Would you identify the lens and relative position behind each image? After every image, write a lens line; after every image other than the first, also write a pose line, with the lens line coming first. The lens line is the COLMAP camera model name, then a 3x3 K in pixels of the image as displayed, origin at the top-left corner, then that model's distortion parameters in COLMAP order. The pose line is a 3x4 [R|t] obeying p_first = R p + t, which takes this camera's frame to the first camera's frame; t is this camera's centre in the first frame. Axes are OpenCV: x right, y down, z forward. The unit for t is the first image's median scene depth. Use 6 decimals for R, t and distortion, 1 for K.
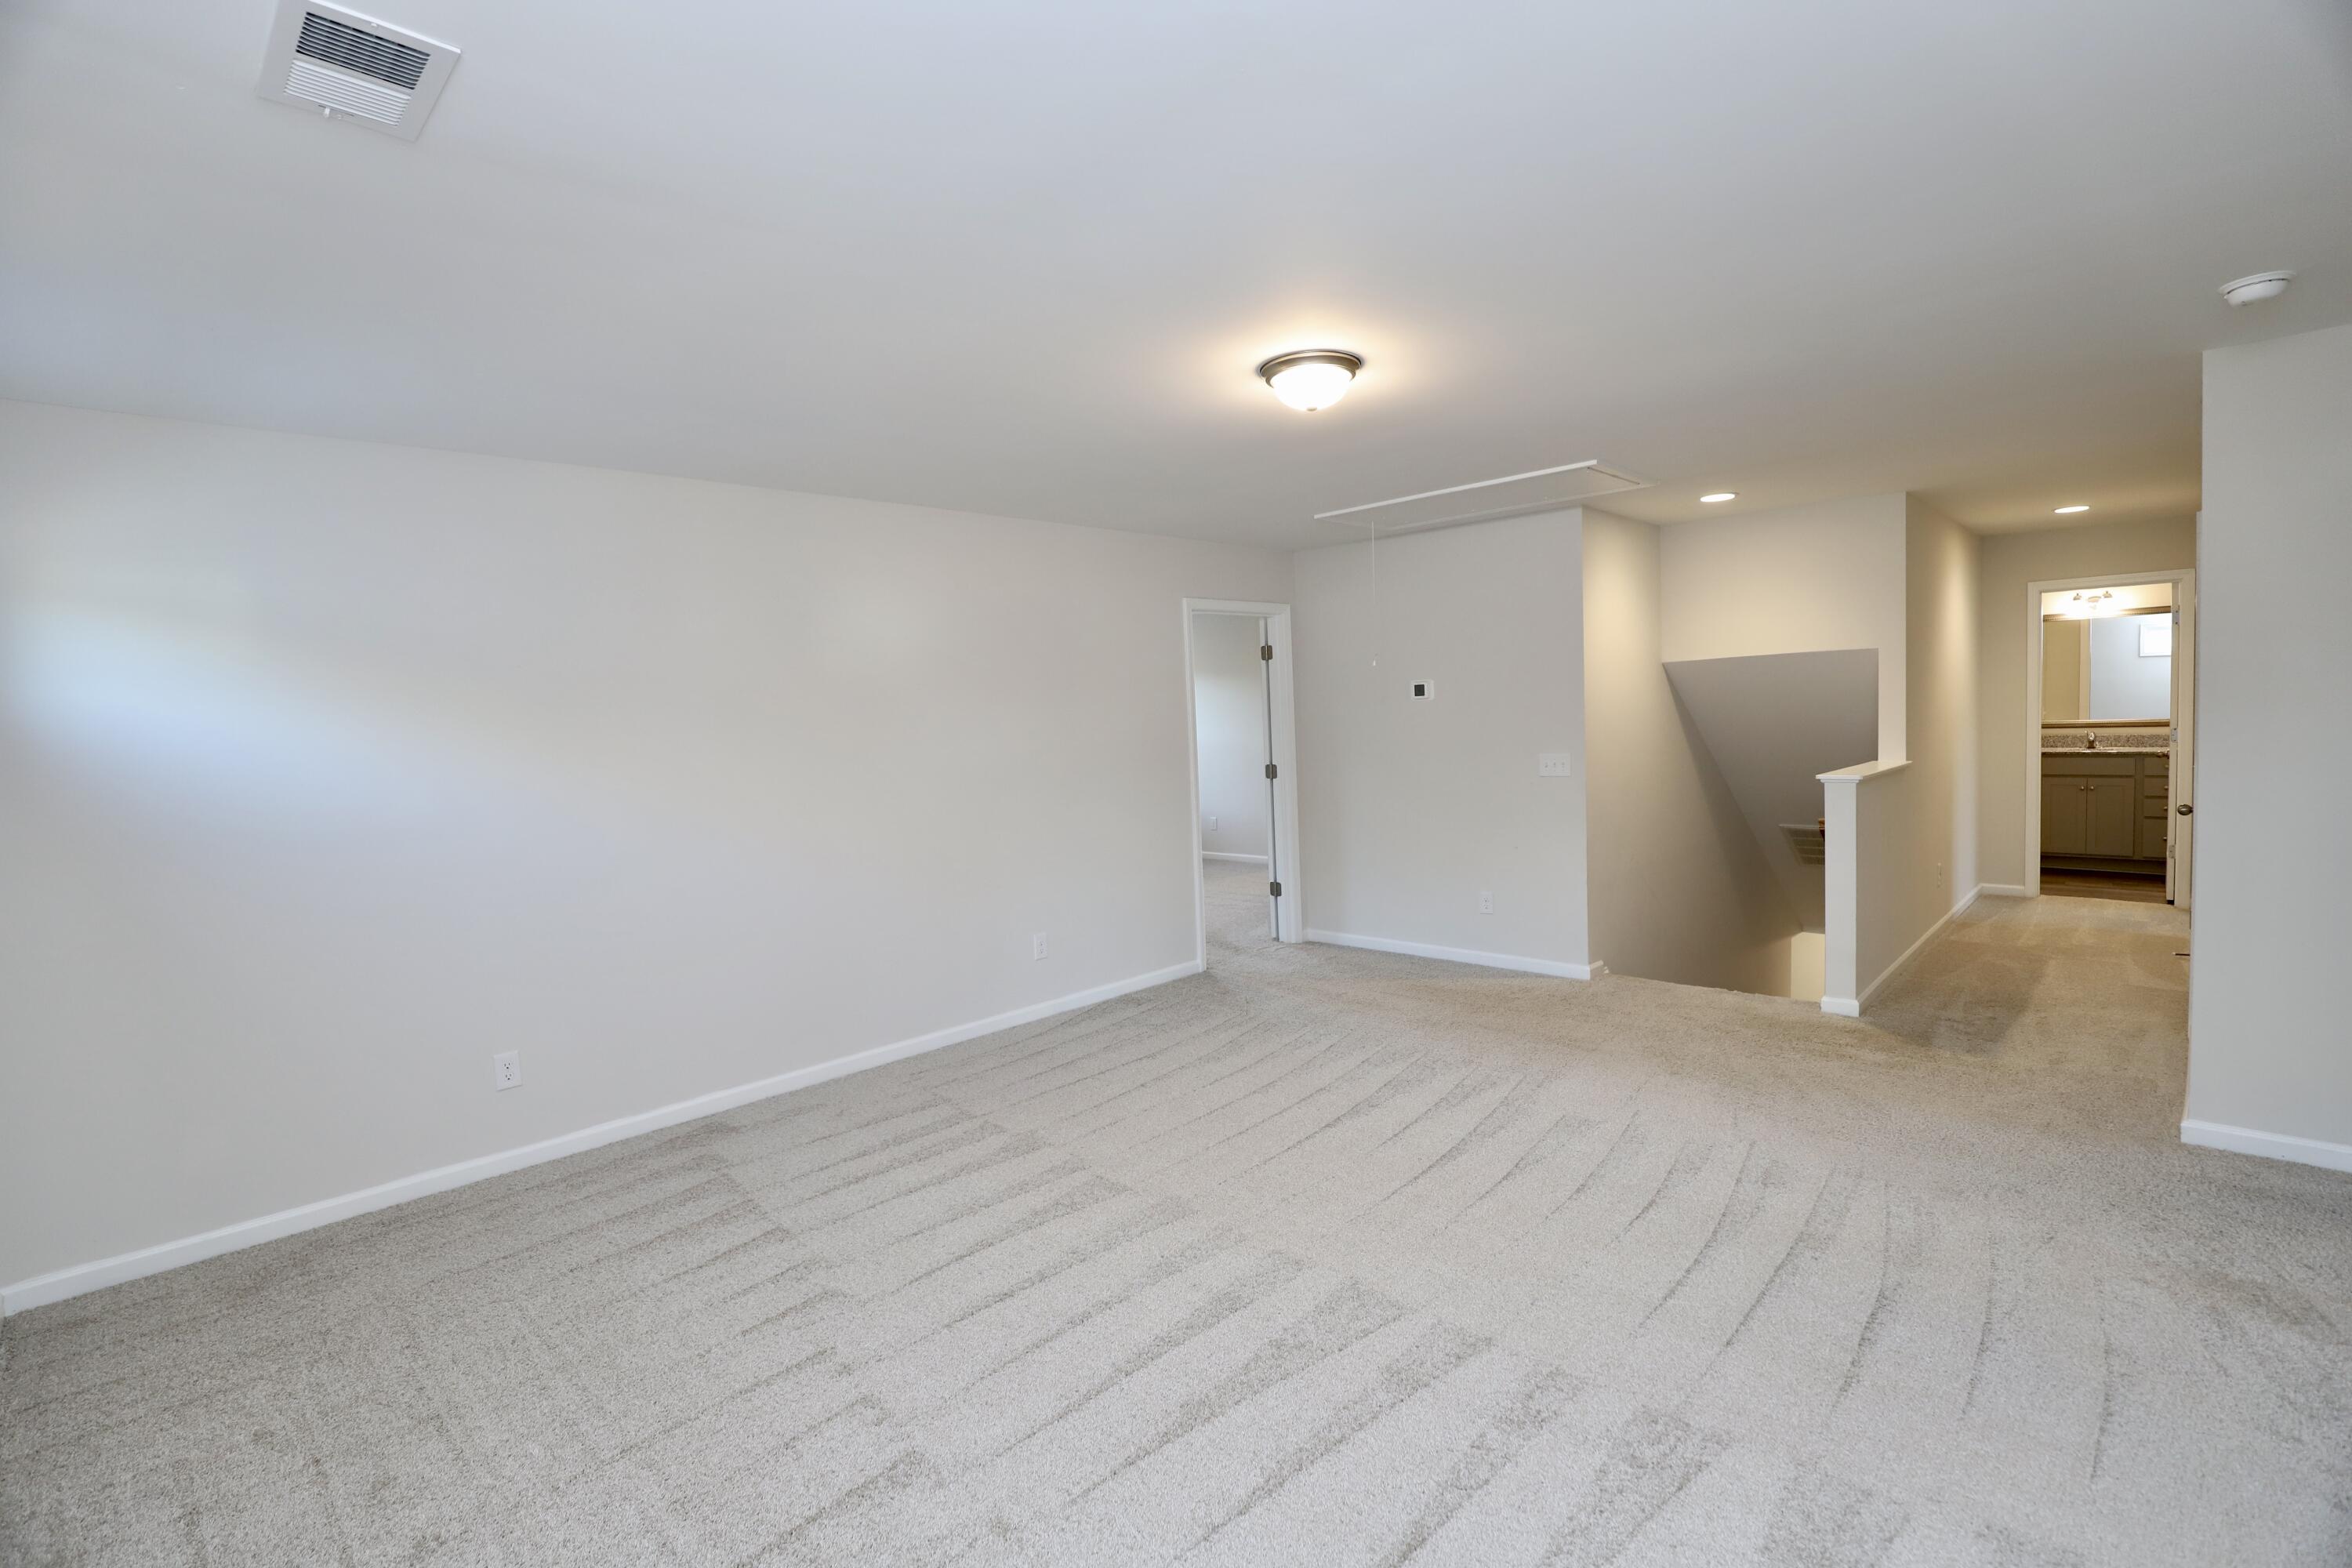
lens RADIAL K [[1082.3, 0, 1182.5], [0, 1082.3, 776.8], [0, 0, 1]] dist [-0.025850, 0.000080]
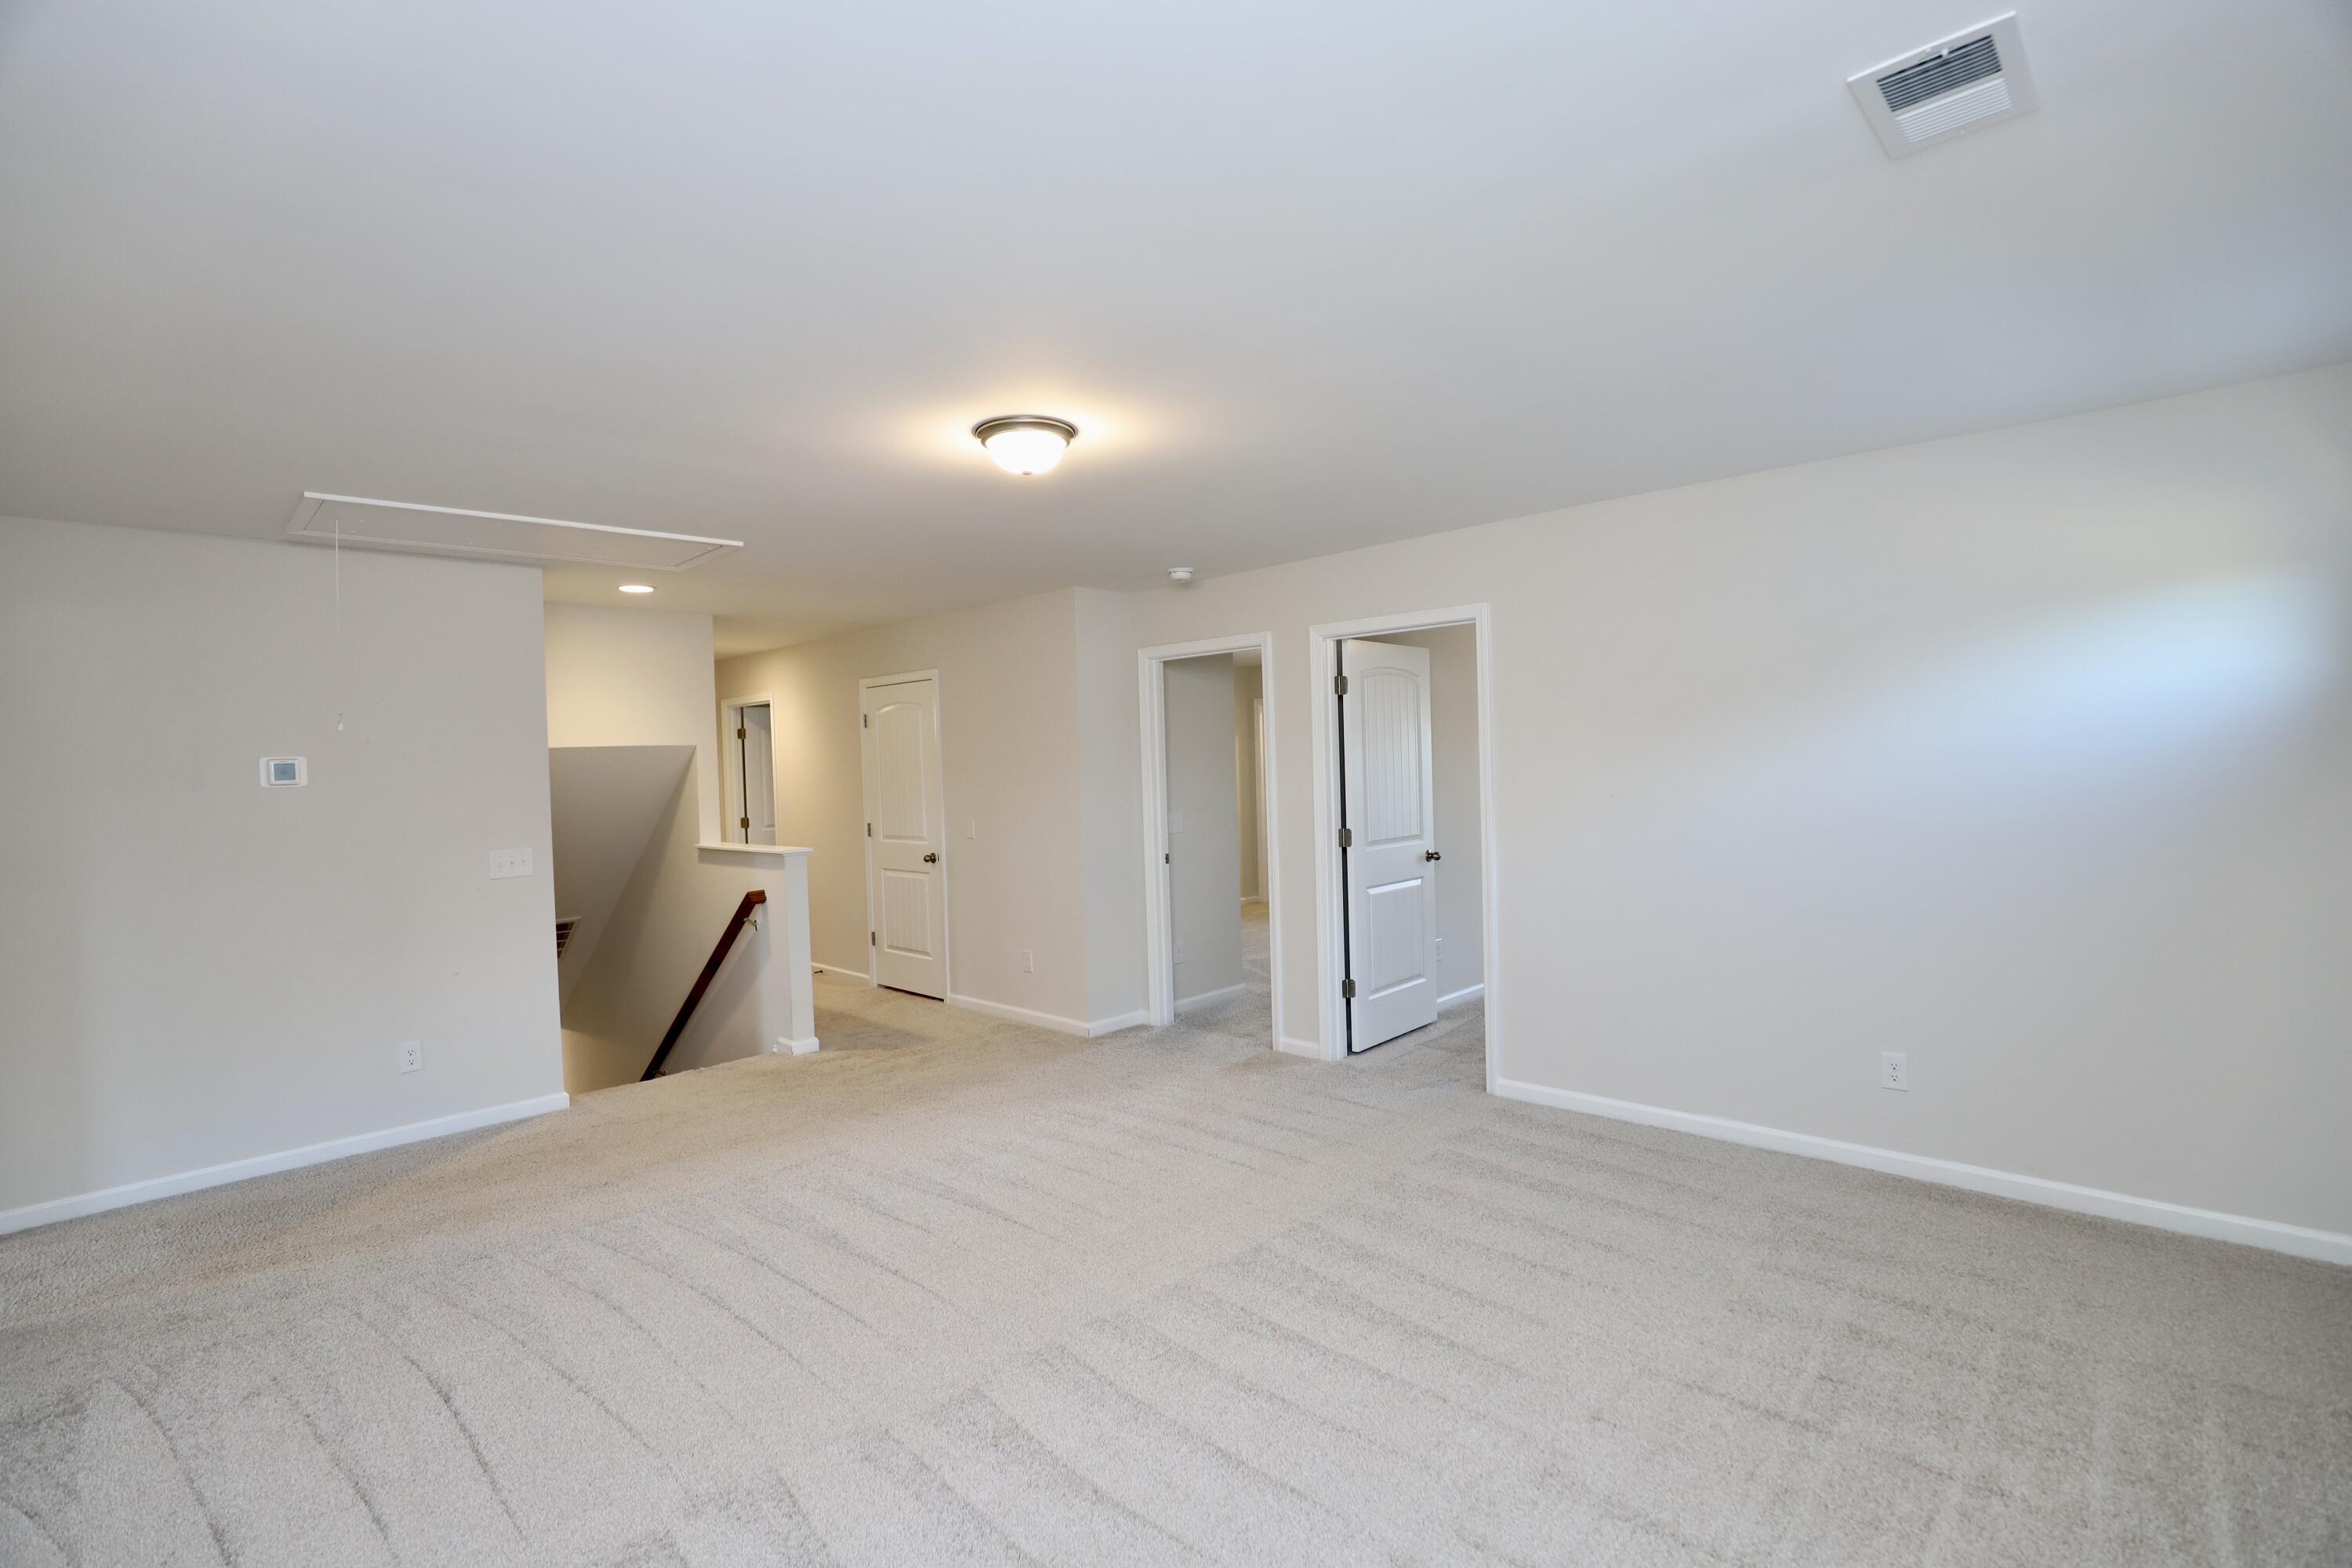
lens RADIAL K [[1082.3, 0, 1182.5], [0, 1082.3, 776.8], [0, 0, 1]] dist [-0.025850, 0.000080]
pose [[0.009540, 0.024011, 0.999666, -0.642297], [0.091095, 0.995534, -0.024781, -0.013277], [-0.995796, 0.091301, 0.007310, 0.632465]]
